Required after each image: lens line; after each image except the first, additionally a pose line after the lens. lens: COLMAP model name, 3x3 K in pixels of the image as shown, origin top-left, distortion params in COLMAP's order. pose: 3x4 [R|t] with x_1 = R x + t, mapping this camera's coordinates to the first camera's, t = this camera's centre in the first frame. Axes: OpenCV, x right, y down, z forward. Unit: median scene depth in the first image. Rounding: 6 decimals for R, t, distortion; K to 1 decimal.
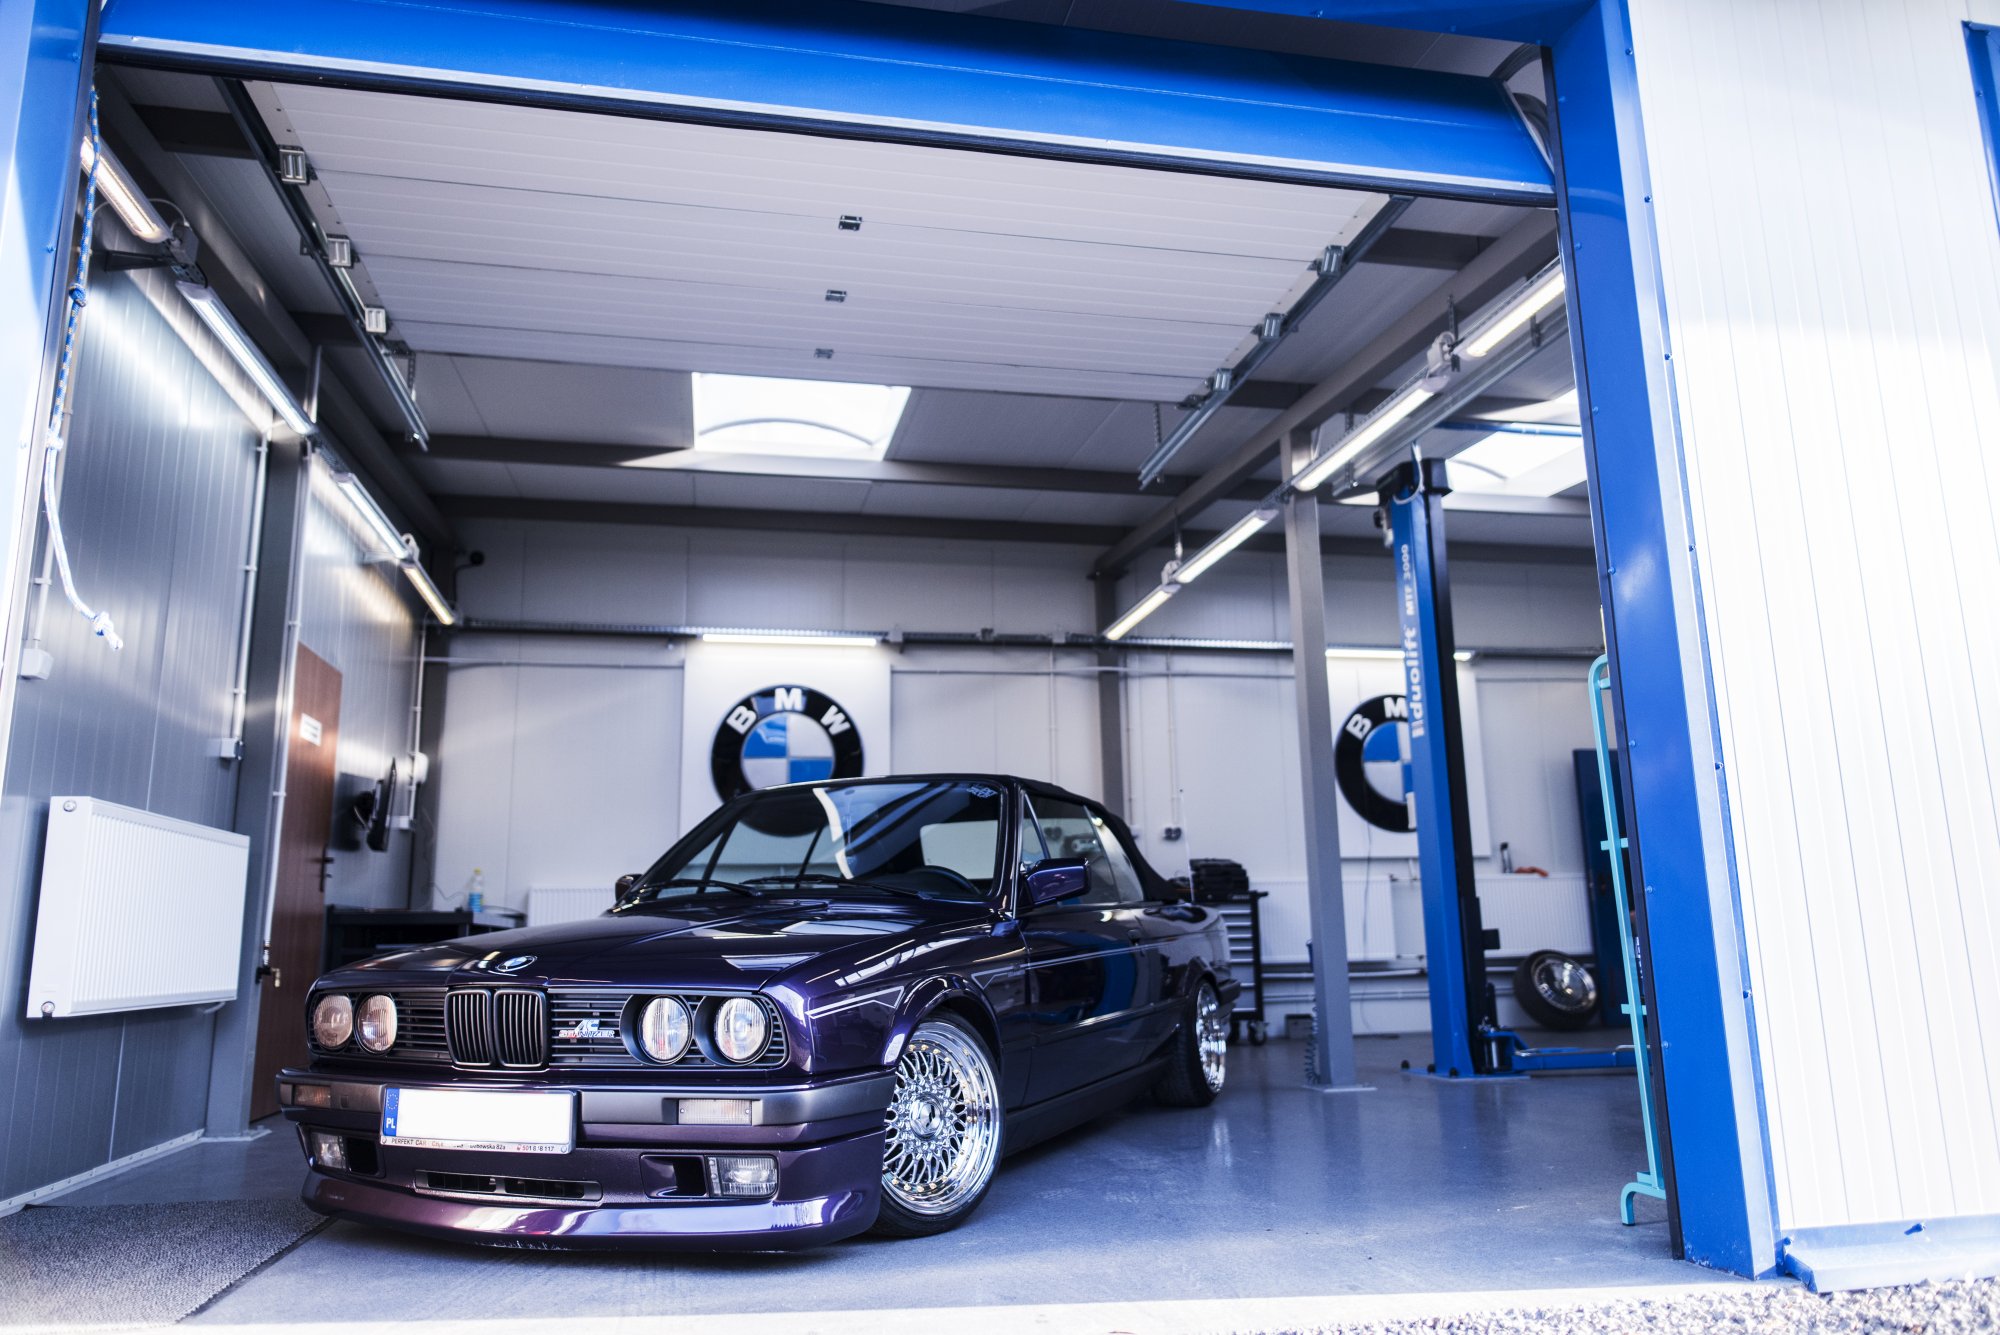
lens RADIAL K [[1356.6, 0, 991.2], [0, 1356.6, 679.8], [0, 0, 1]] dist [-0.007145, 0.006872]
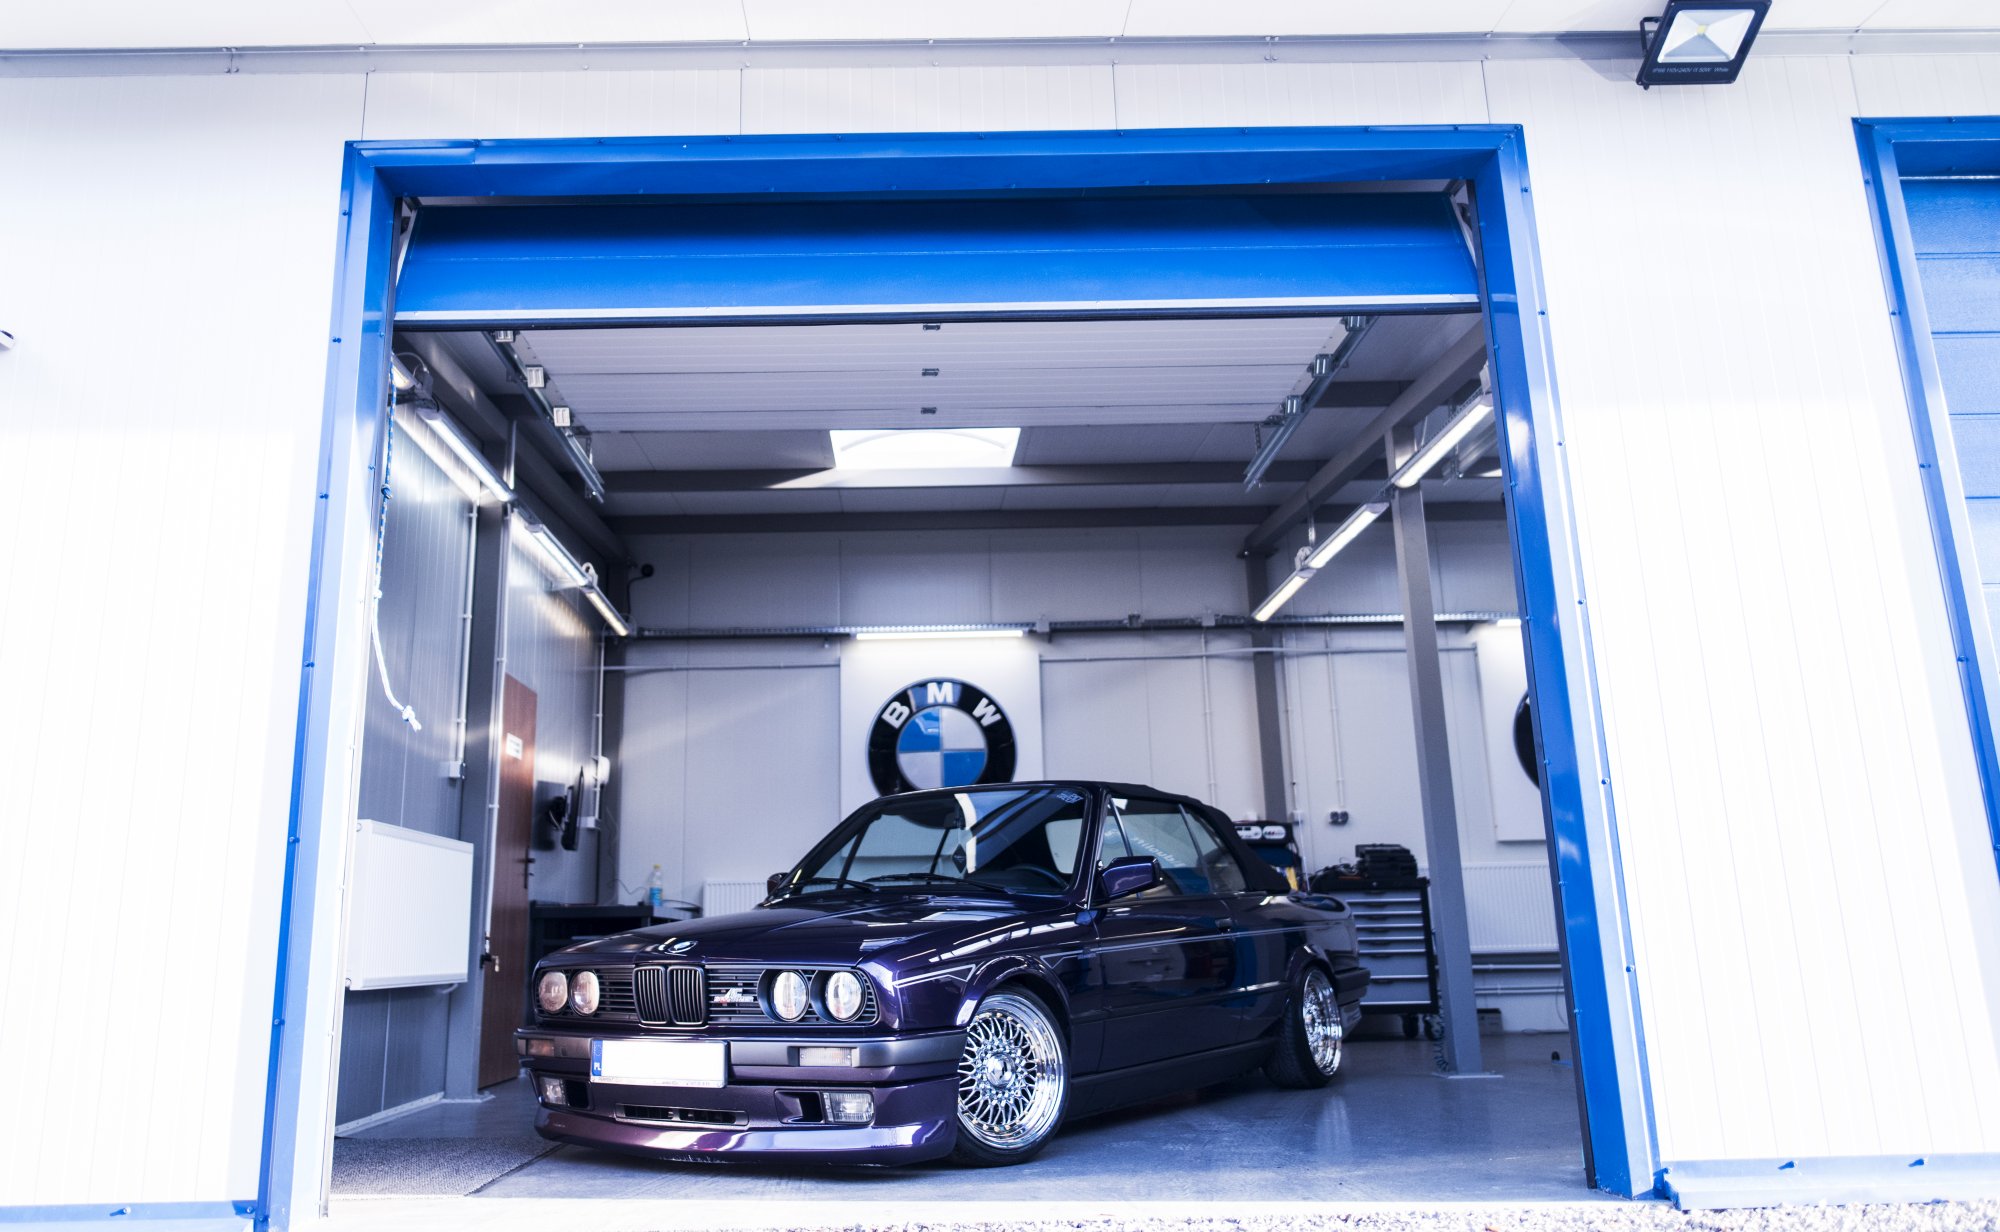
lens RADIAL K [[1483.8, 0, 905.5], [0, 1483.8, 562.8], [0, 0, 1]] dist [-0.001433, -0.002637]
pose [[0.980484, -0.050617, -0.189973, 0.095471], [0.040184, 0.997485, -0.058378, -0.043475], [0.192450, 0.049605, 0.980052, -0.241525]]
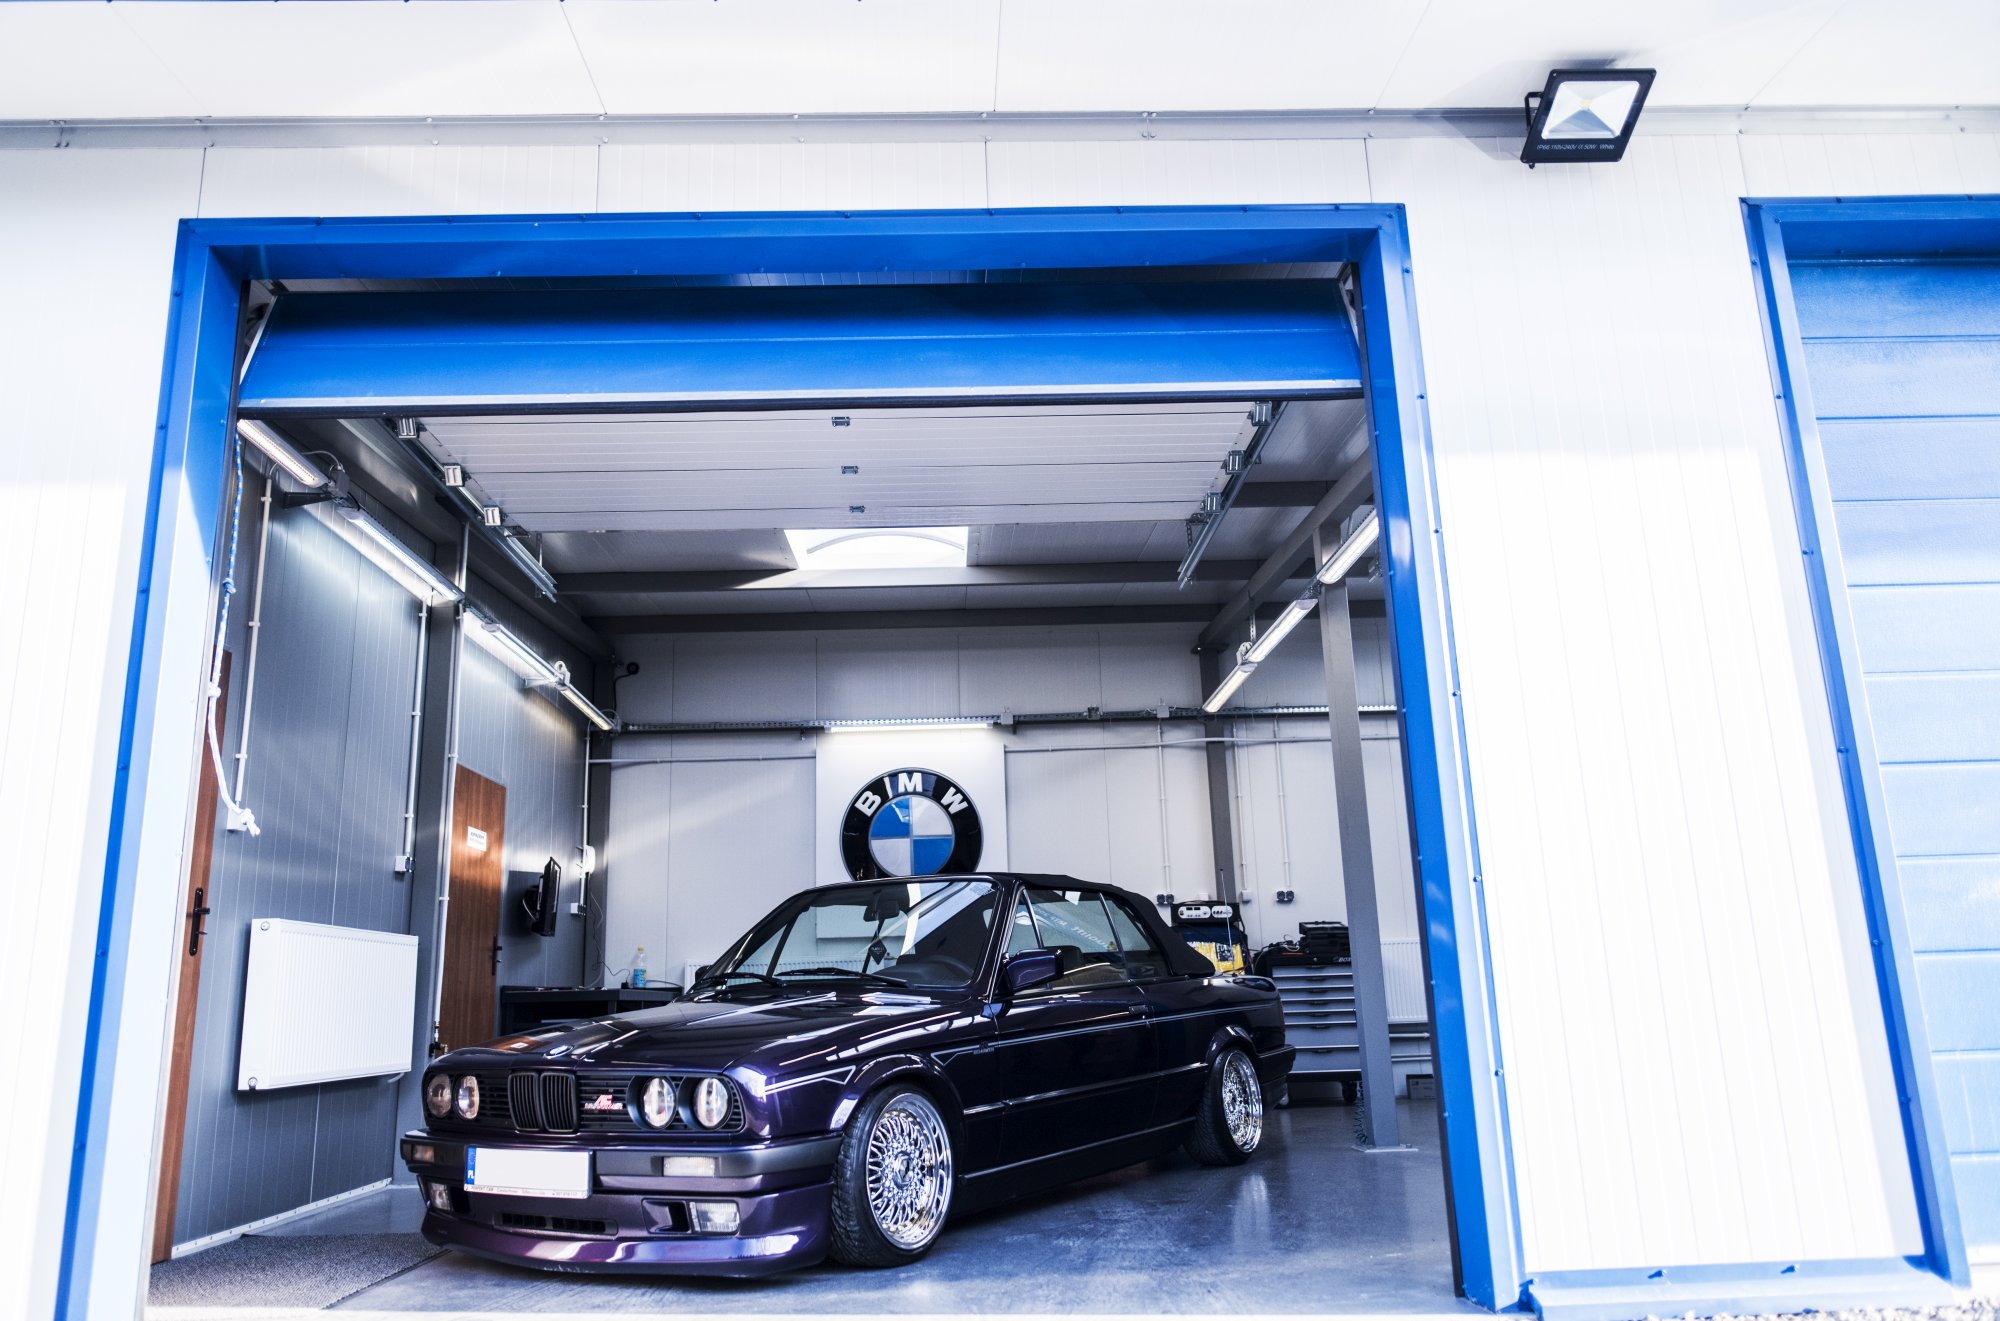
lens RADIAL K [[1356.6, 0, 951.8], [0, 1356.6, 692.1], [0, 0, 1]] dist [-0.007145, 0.006872]
pose [[0.984280, -0.052196, -0.168724, 0.155423], [0.047174, 0.998320, -0.033642, -0.044041], [0.170197, 0.025154, 0.985089, -0.137708]]
